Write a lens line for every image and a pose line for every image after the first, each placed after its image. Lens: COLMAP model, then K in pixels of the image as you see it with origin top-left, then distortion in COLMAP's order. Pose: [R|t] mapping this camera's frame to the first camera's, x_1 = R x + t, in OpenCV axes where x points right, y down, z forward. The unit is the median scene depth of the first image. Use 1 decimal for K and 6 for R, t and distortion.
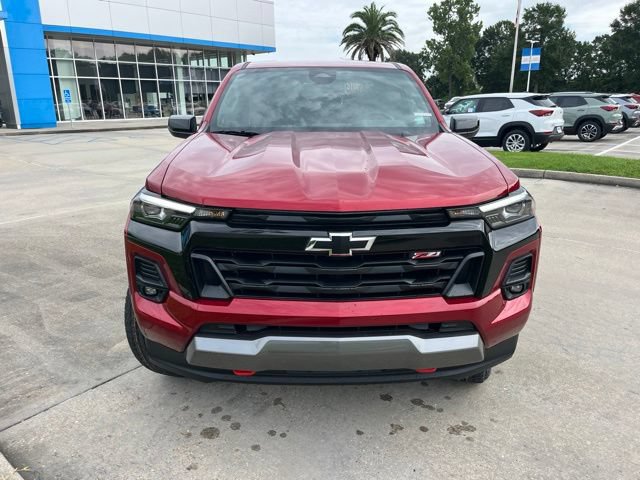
lens RADIAL K [[488.2, 0, 321.3], [0, 488.2, 243.5], [0, 0, 1]] dist [0.064860, -0.098820]
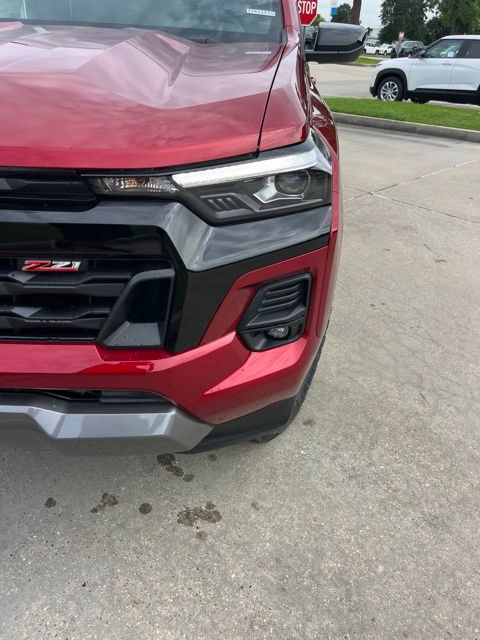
lens RADIAL K [[488.2, 0, 240.0], [0, 488.2, 320.0], [0, 0, 1]] dist [0.064860, -0.098820]
pose [[0.991774, 0.106448, -0.071088, 0.337686], [-0.086726, 0.967271, 0.238464, -0.044738], [0.094145, -0.230337, 0.968546, 0.391924]]
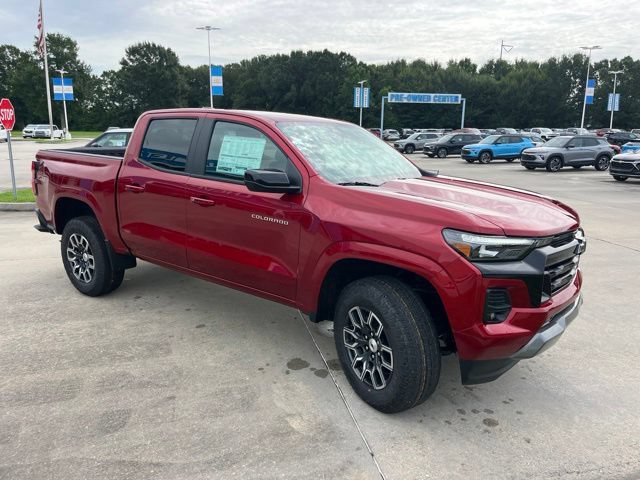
lens RADIAL K [[483.4, 0, 320.0], [0, 483.4, 240.0], [0, 0, 1]] dist [0.063497, -0.084727]
pose [[0.614823, -0.154344, 0.773415, -1.274844], [0.199630, 0.979183, 0.036712, -0.183037], [-0.762981, 0.131826, 0.632836, 0.453877]]
